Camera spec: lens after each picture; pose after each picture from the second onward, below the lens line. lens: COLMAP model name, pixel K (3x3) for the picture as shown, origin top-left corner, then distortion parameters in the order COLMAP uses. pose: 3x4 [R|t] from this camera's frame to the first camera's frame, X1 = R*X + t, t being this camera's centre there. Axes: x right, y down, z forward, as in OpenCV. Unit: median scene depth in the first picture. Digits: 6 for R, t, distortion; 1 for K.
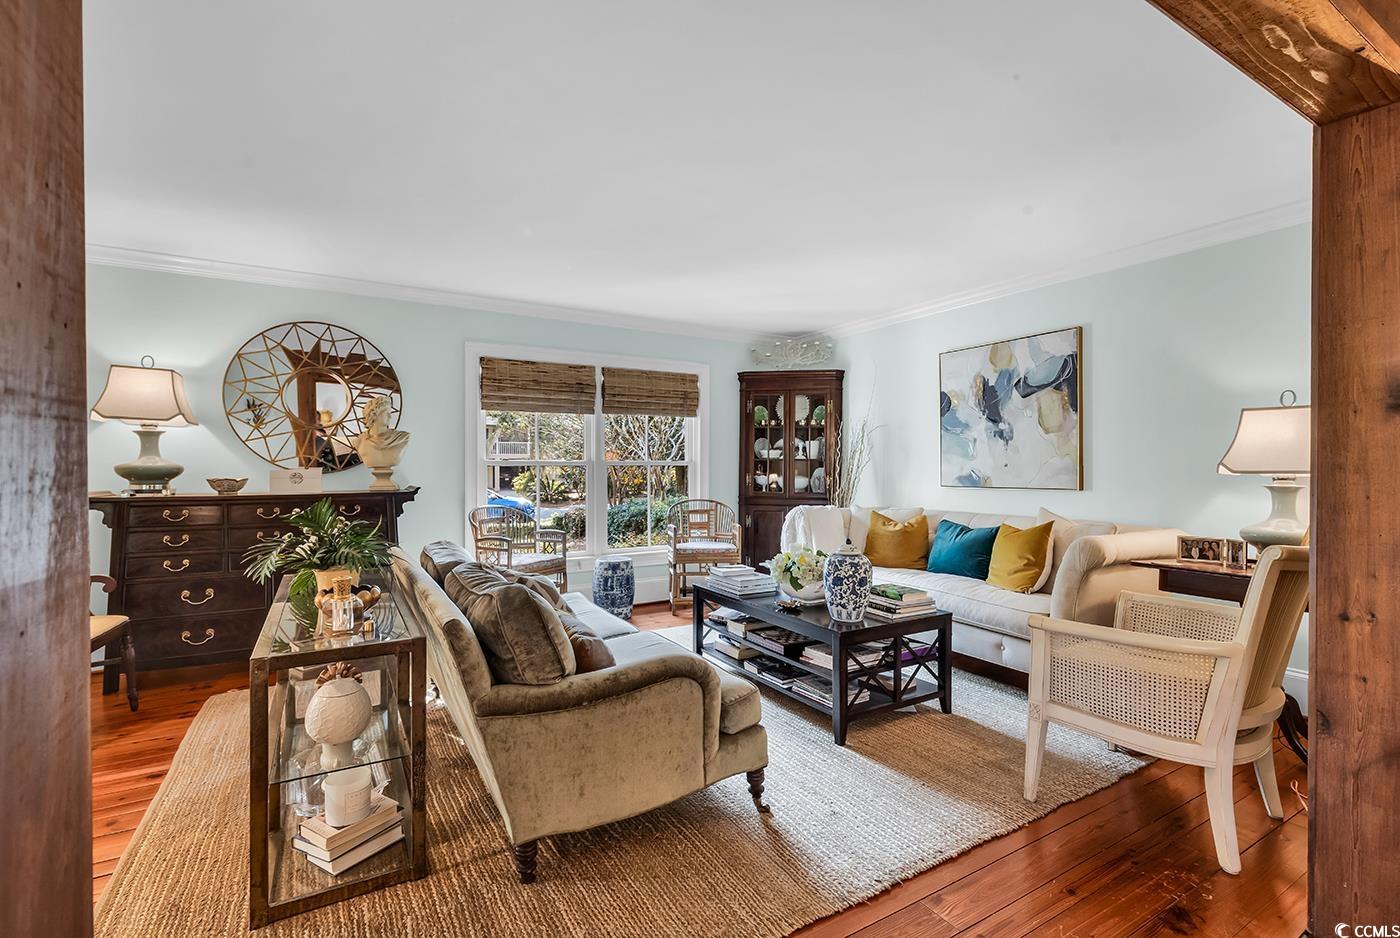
lens RADIAL K [[637.3, 0, 701.5], [0, 637.3, 466.2], [0, 0, 1]] dist [0.002126, 0.001560]
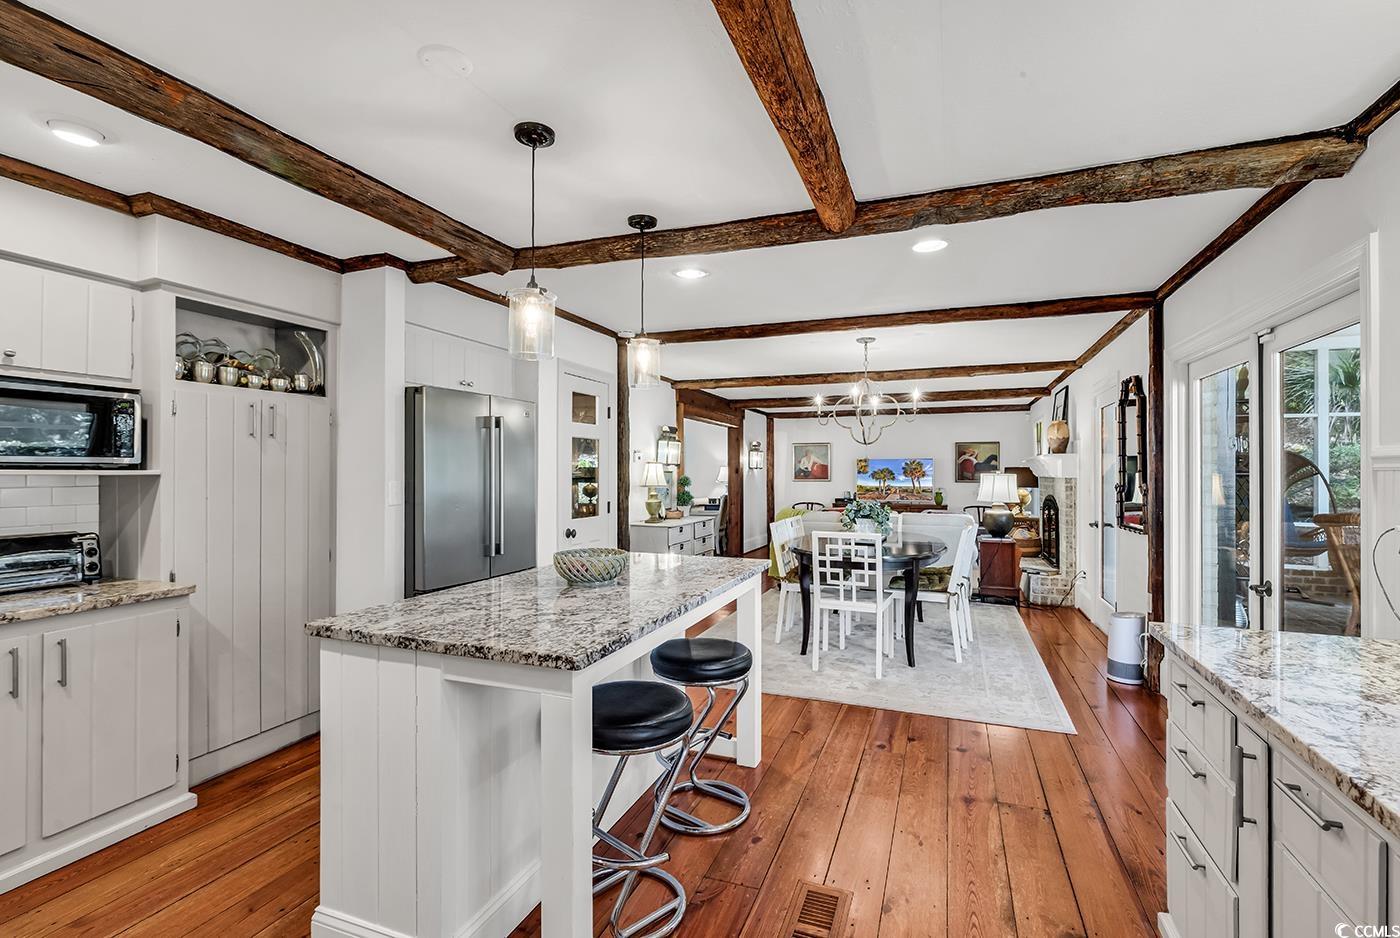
lens RADIAL K [[637.3, 0, 700.1], [0, 637.3, 476.3], [0, 0, 1]] dist [0.002126, 0.001560]
pose [[0.790710, -0.001253, 0.612189, -2.237778], [0.005442, 0.999973, -0.004982, -0.030263], [-0.612166, 0.007271, 0.790696, -2.753889]]
